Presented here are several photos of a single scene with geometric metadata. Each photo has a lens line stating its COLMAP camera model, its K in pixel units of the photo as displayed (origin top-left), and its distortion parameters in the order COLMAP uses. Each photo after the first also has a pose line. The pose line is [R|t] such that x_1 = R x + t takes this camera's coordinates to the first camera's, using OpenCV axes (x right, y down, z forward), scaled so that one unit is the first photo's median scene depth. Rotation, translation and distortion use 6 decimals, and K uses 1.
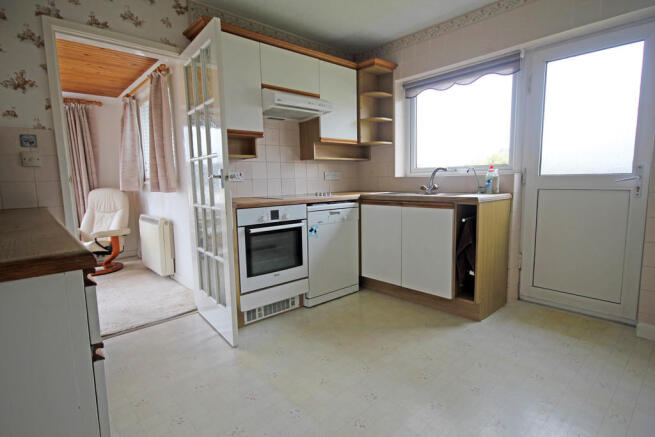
lens RADIAL K [[331.6, 0, 327.5], [0, 331.6, 218.5], [0, 0, 1]] dist [0.001033, 0.000207]
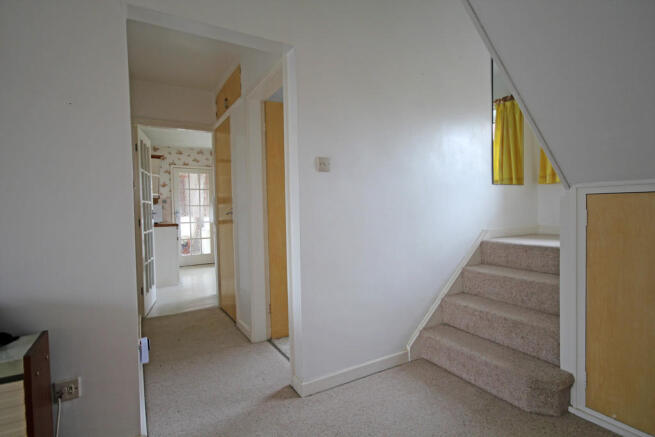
lens RADIAL K [[331.6, 0, 327.5], [0, 331.6, 218.5], [0, 0, 1]] dist [0.001033, 0.000207]
pose [[0.980383, 0.013652, -0.196629, 1.118183], [-0.031540, 0.995609, -0.088133, 0.148207], [0.194562, 0.092606, 0.976509, -1.572484]]
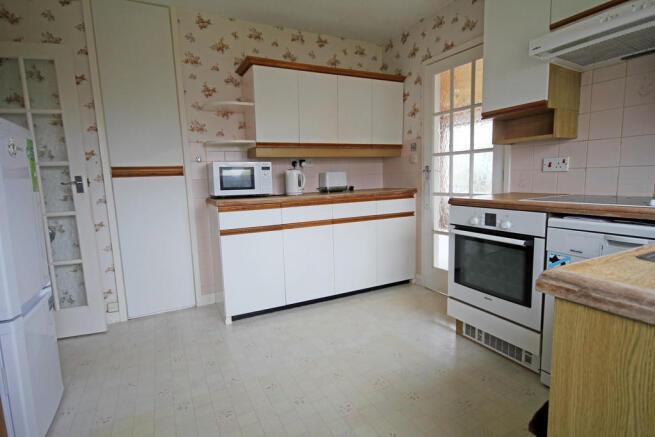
lens RADIAL K [[331.6, 0, 327.5], [0, 331.6, 218.5], [0, 0, 1]] dist [0.001033, 0.000207]
pose [[-0.244809, 0.149367, -0.957997, 0.639387], [-0.079459, 0.981648, 0.173360, -0.112151], [0.966310, 0.118562, -0.228448, 0.806293]]
